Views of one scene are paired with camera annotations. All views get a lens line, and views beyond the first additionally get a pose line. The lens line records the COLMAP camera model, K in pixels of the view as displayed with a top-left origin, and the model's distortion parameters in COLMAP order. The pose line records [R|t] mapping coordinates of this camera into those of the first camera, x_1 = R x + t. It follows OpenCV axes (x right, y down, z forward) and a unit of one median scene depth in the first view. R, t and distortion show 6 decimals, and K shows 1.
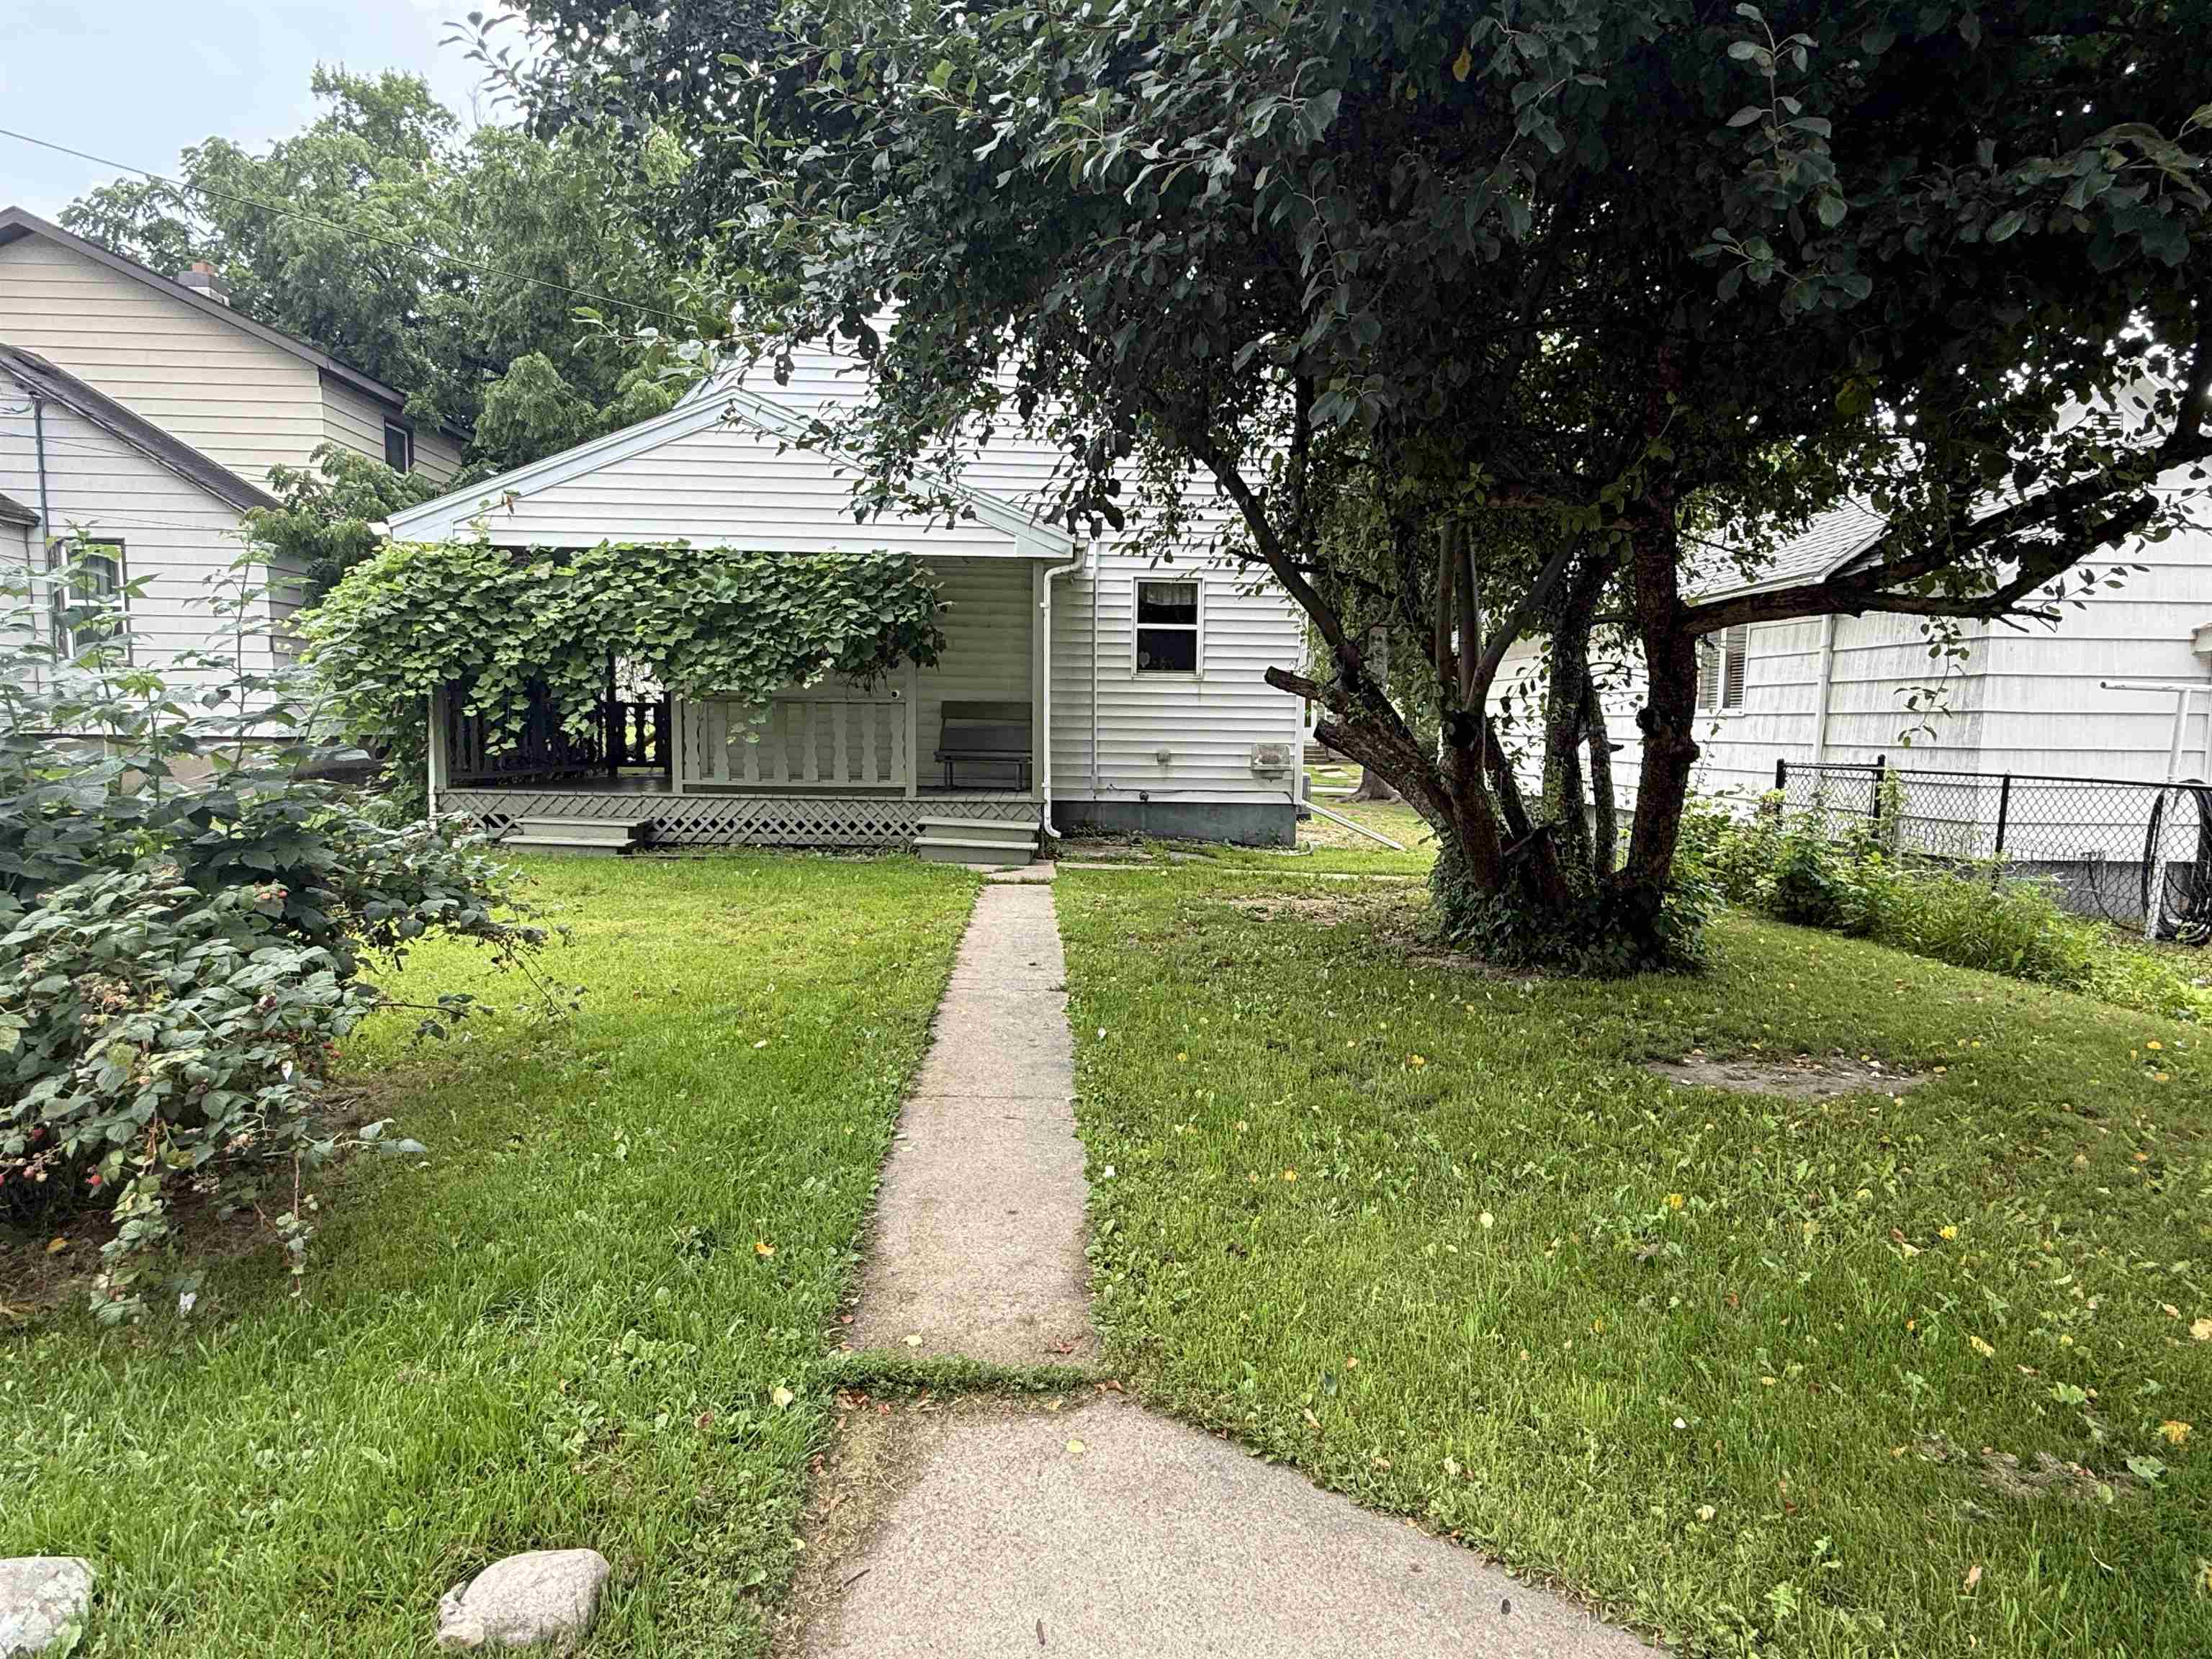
lens RADIAL K [[1178.8, 0, 1095.7], [0, 1178.8, 843.0], [0, 0, 1]] dist [-0.011153, 0.001422]
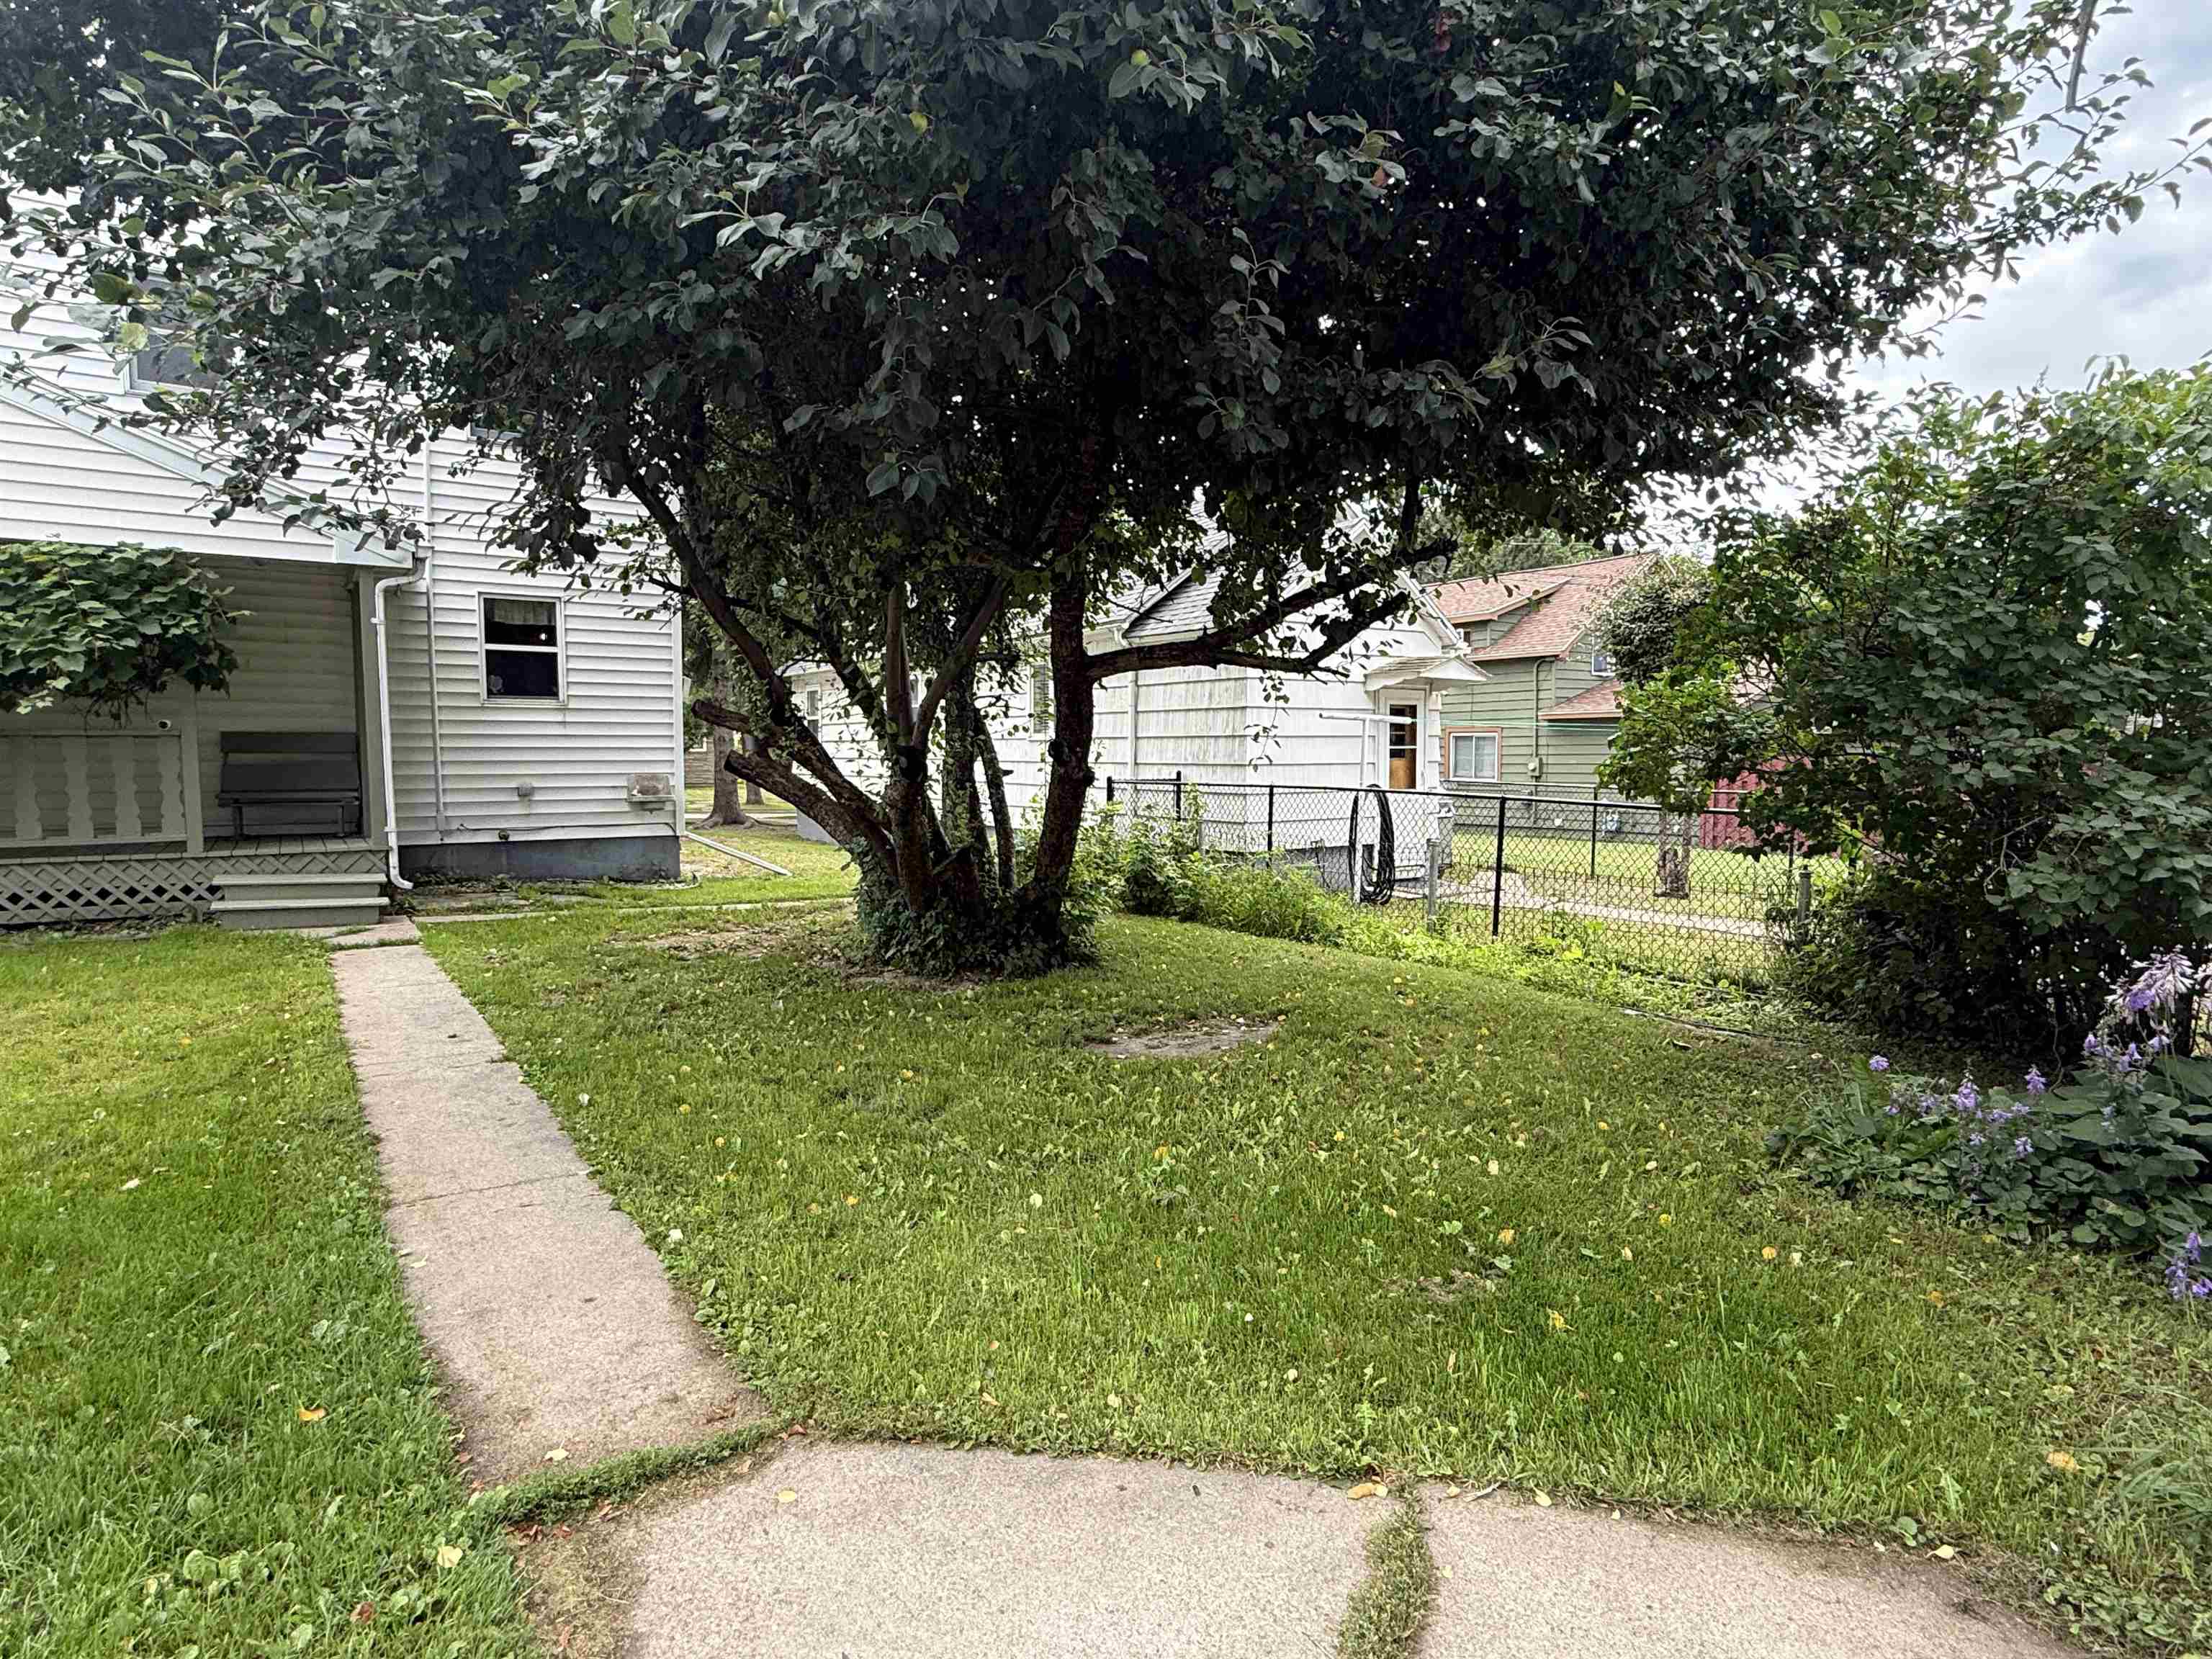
lens RADIAL K [[1178.8, 0, 1109.9], [0, 1178.8, 832.3], [0, 0, 1]] dist [-0.011153, 0.001422]
pose [[0.847504, -0.050603, 0.528371, -0.085893], [0.065101, 0.997839, -0.008855, -0.008555], [-0.526781, 0.041902, 0.848967, -0.007479]]
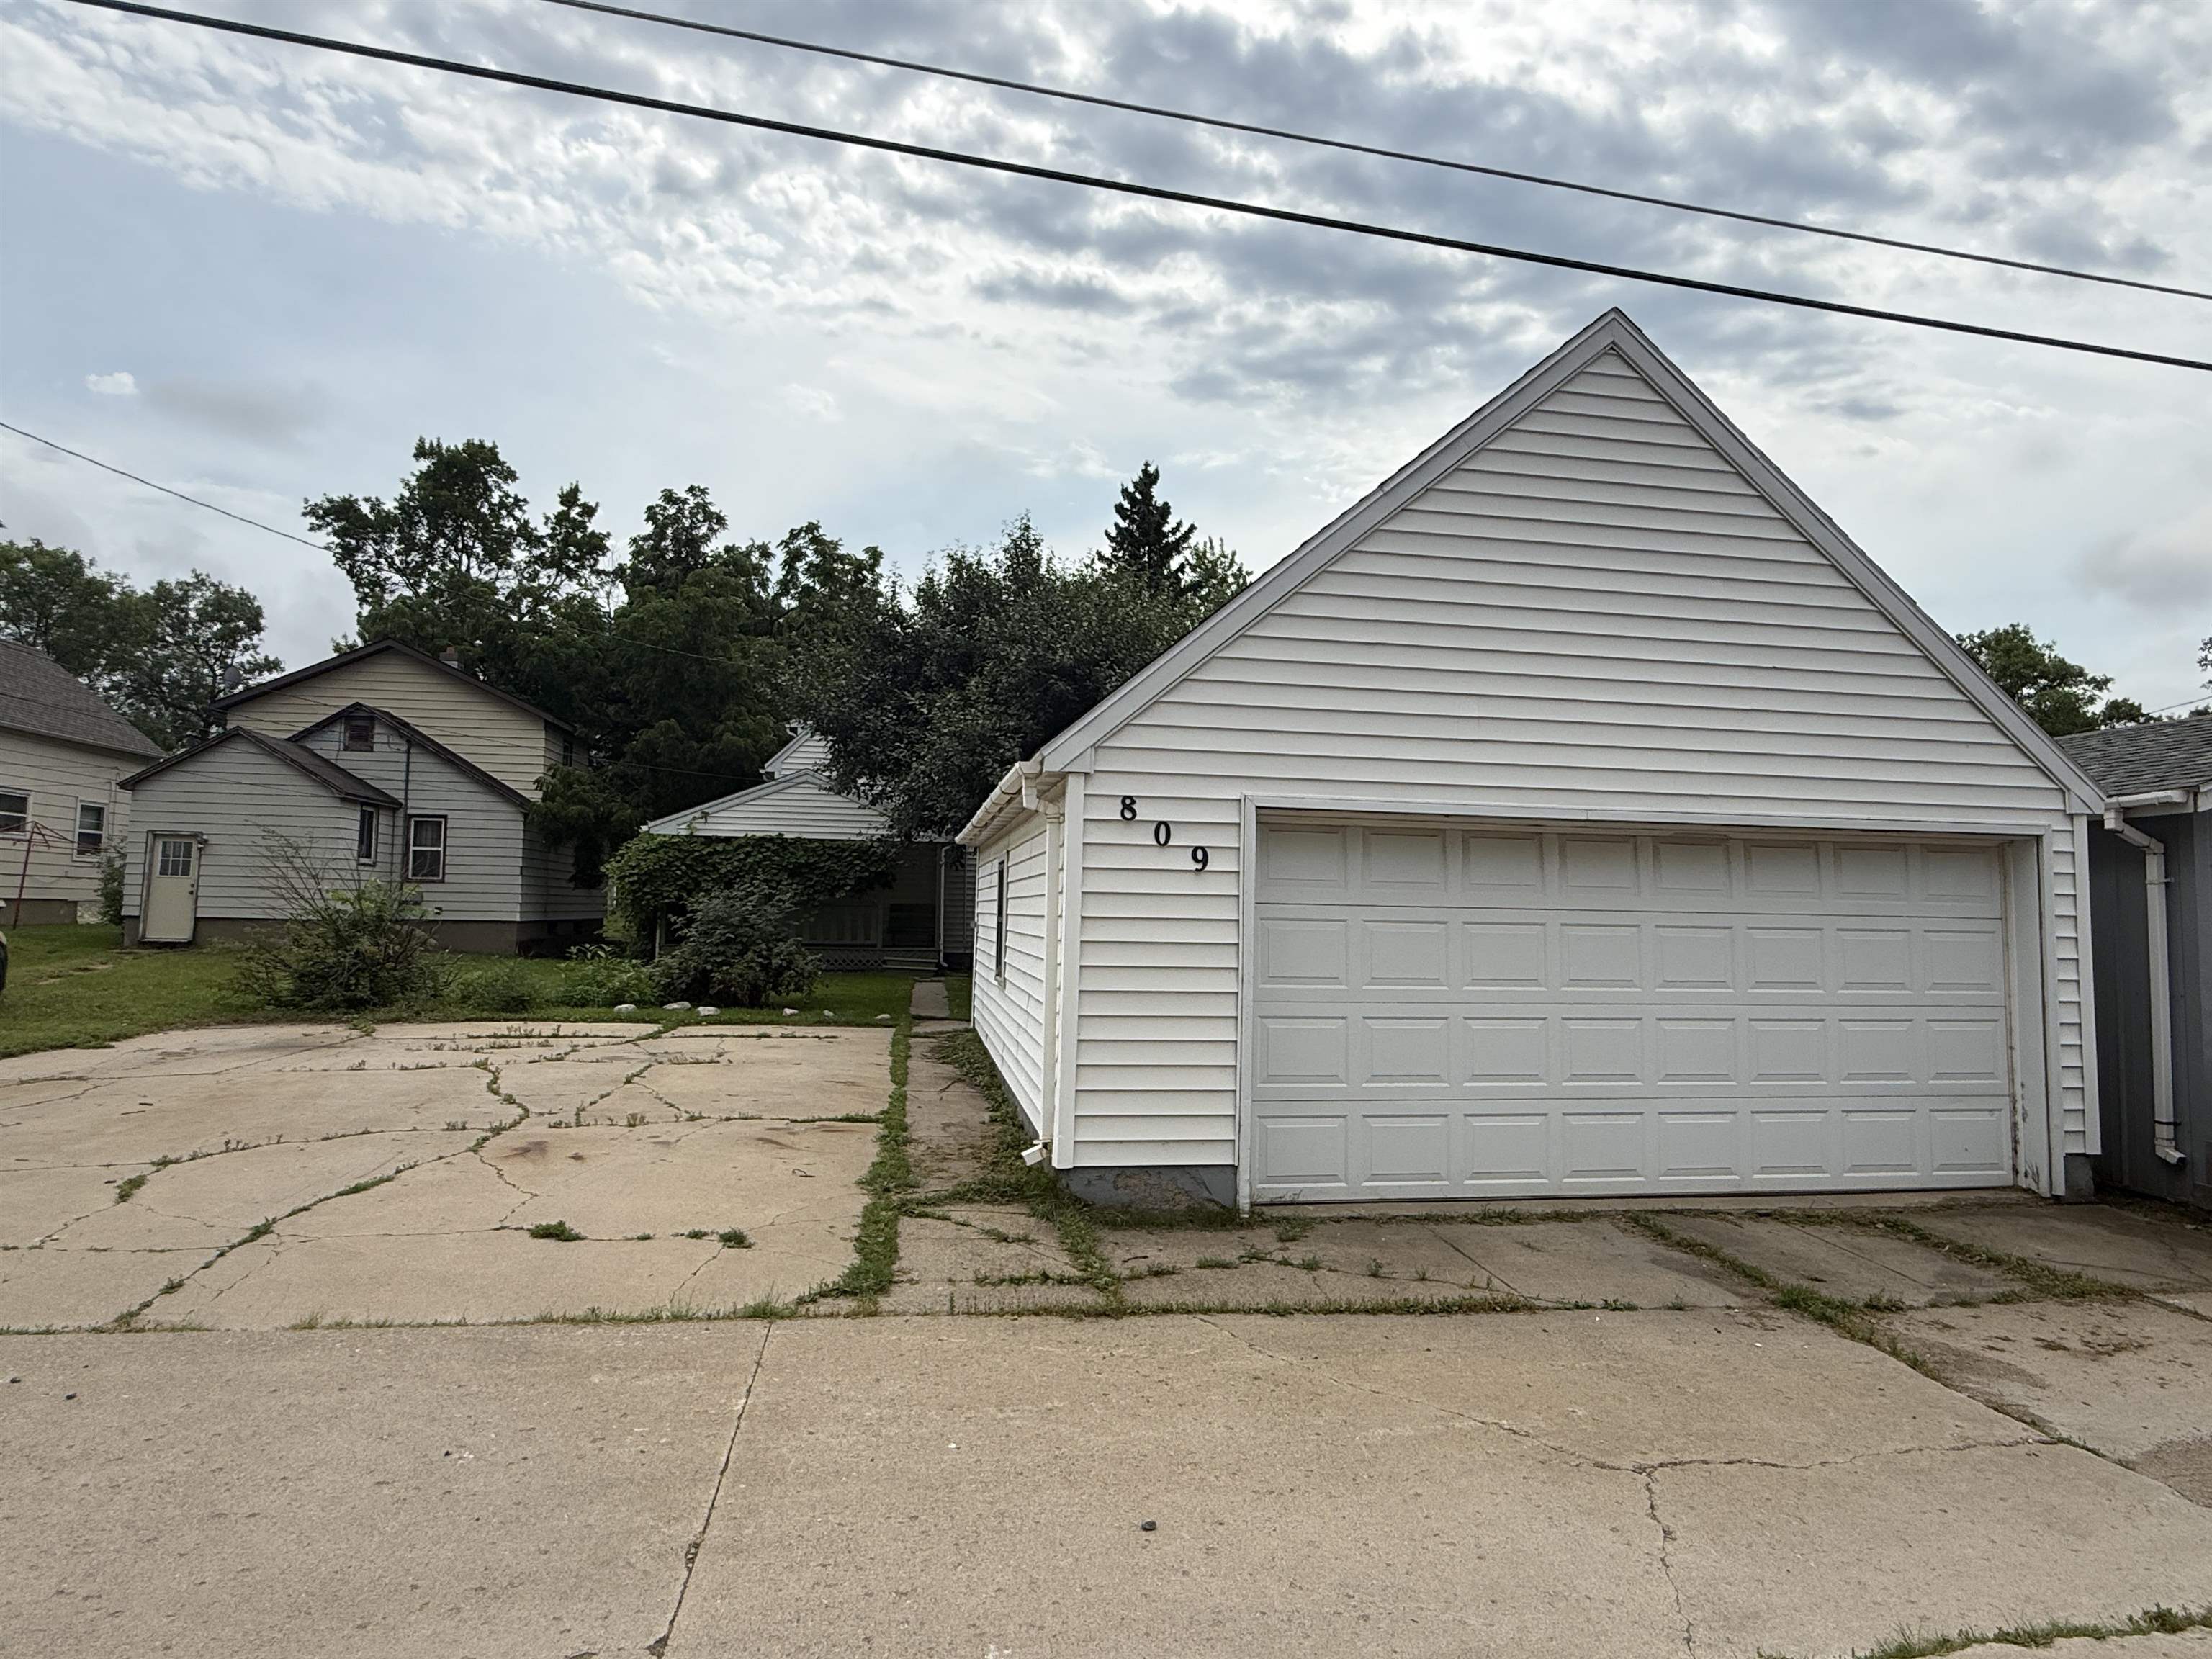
lens RADIAL K [[1178.8, 0, 1114.3], [0, 1178.8, 832.1], [0, 0, 1]] dist [-0.011153, 0.001422]
pose [[0.995146, 0.009250, 0.097972, 0.106766], [0.007925, 0.984806, -0.173478, 0.227592], [-0.098088, 0.173413, 0.979952, -2.127082]]
